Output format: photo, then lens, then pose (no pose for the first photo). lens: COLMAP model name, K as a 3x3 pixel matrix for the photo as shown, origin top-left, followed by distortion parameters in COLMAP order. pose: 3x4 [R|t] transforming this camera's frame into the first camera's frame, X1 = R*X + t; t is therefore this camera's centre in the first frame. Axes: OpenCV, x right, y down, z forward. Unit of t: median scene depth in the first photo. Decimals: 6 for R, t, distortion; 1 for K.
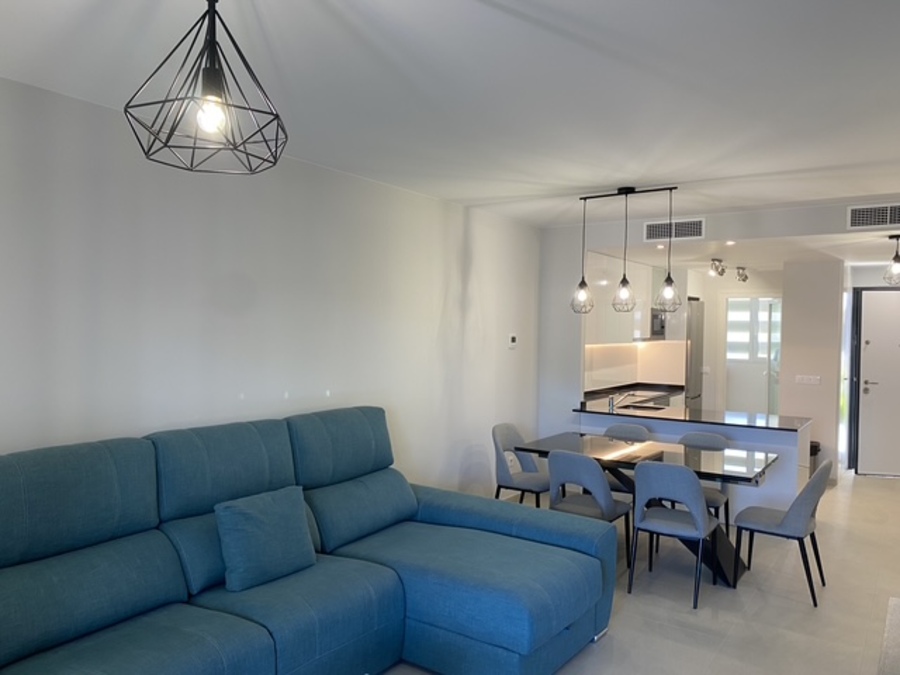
lens RADIAL K [[687.1, 0, 454.2], [0, 687.1, 345.4], [0, 0, 1]] dist [0.027251, -0.033685]
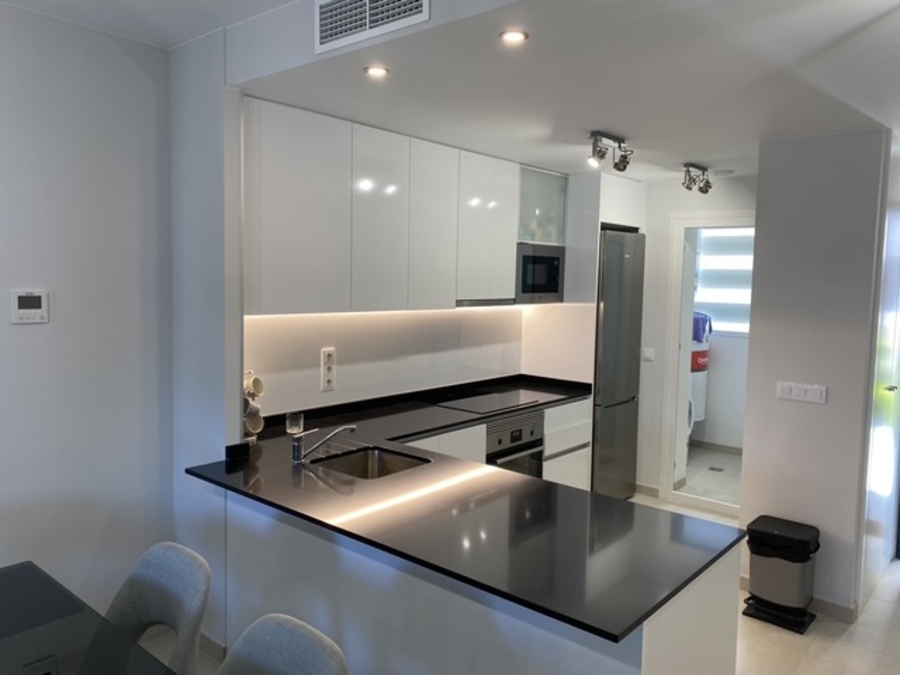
lens RADIAL K [[687.1, 0, 446.8], [0, 687.1, 329.2], [0, 0, 1]] dist [0.027251, -0.033685]
pose [[0.994007, 0.014666, -0.108328, 0.277202], [-0.009725, 0.998894, 0.046000, -0.010243], [0.108883, -0.044671, 0.993050, 0.437610]]
